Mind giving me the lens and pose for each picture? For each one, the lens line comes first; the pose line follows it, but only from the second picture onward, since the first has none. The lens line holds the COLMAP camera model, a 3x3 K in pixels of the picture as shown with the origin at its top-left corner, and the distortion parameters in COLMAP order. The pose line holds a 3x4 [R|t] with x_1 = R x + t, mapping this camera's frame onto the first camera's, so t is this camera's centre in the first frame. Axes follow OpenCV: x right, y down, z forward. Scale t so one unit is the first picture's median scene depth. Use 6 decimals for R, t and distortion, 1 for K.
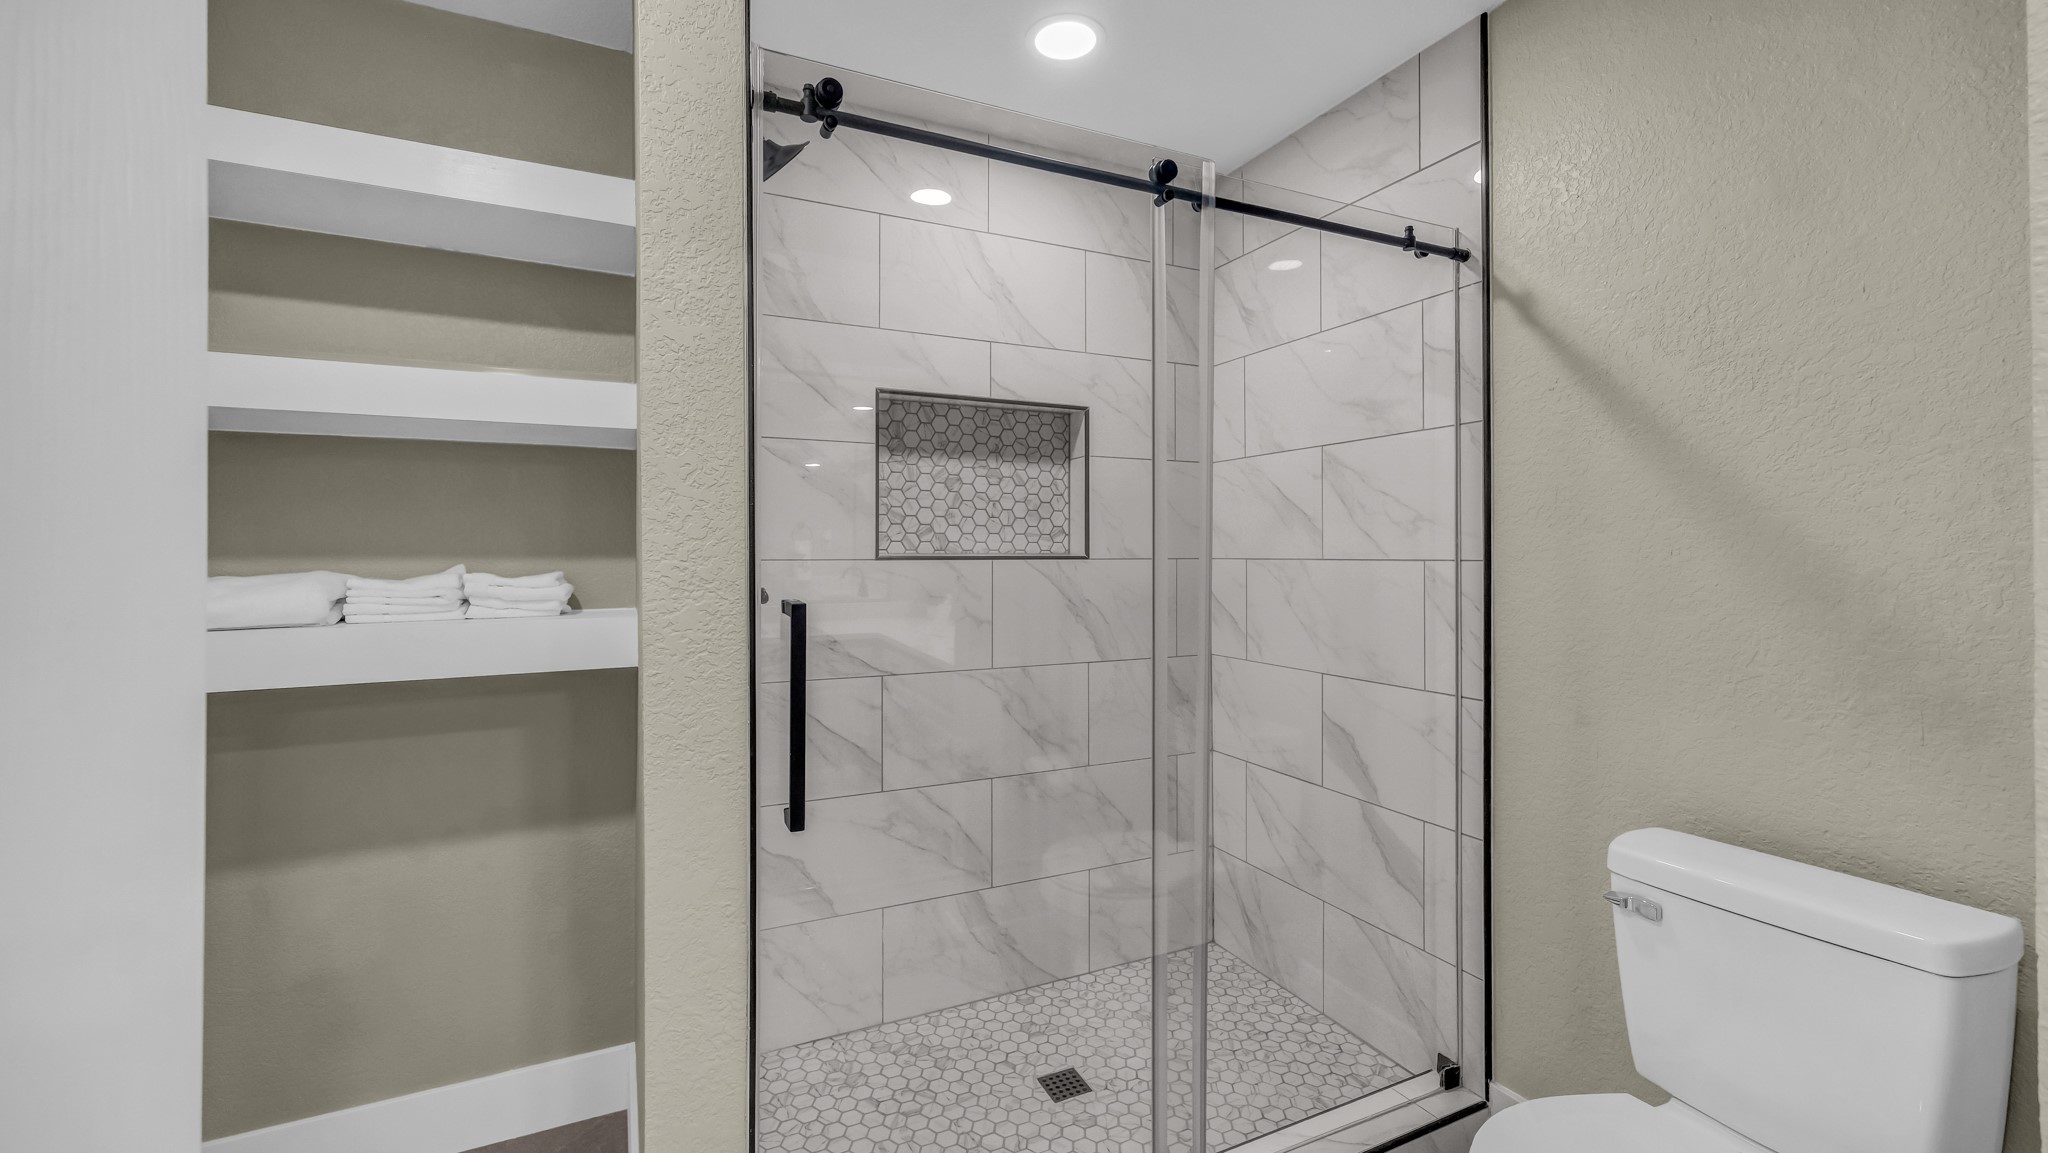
lens RADIAL K [[818.3, 0, 1011.1], [0, 818.3, 555.2], [0, 0, 1]] dist [-0.017743, 0.025270]
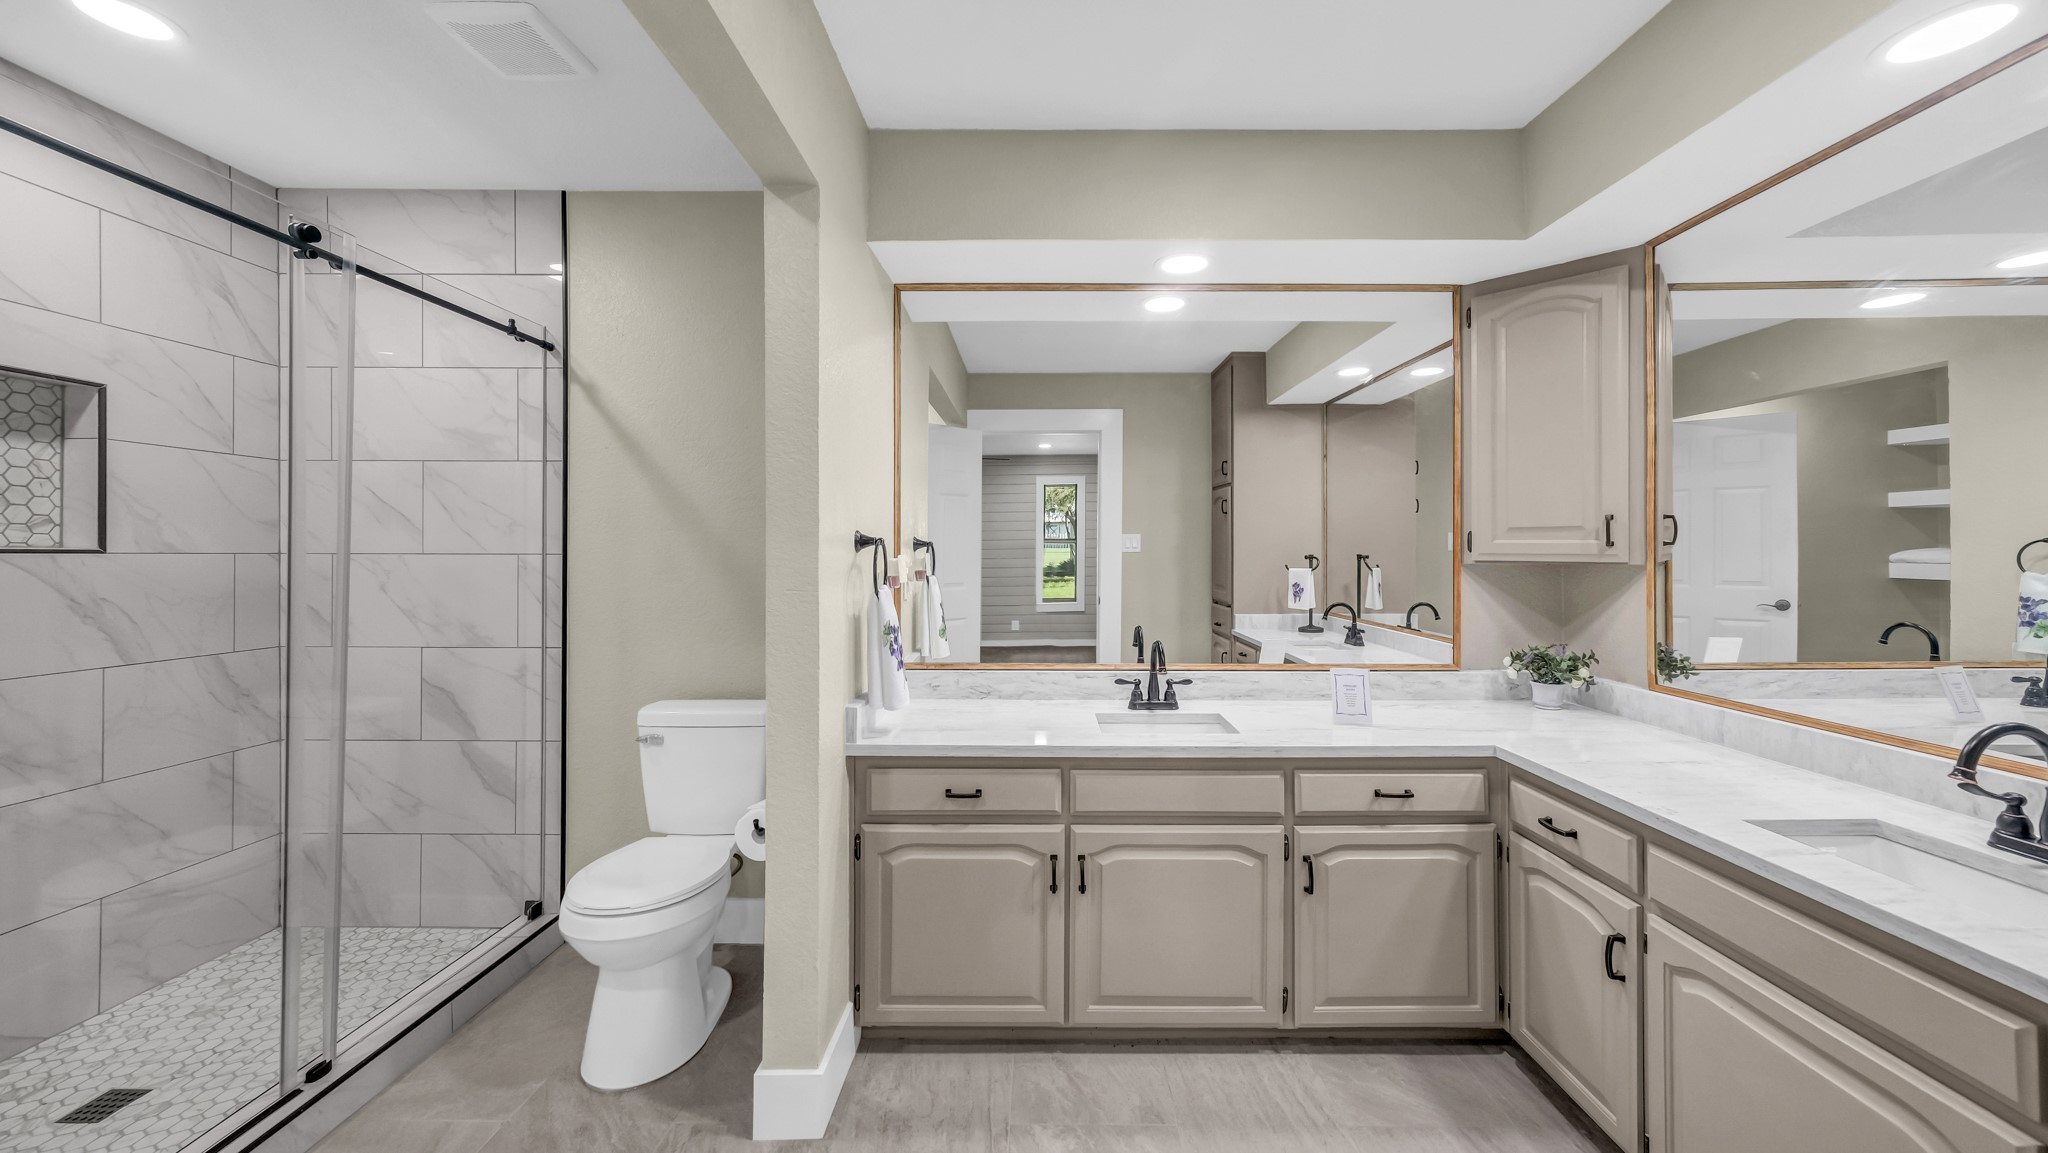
lens RADIAL K [[729.3, 0, 1034.9], [0, 729.3, 549.4], [0, 0, 1]] dist [-0.001154, 0.004393]
pose [[0.421737, 0.007846, 0.906684, -0.251030], [-0.002244, 0.999969, -0.007609, 0.005648], [-0.906715, 0.001175, 0.421741, -0.327514]]
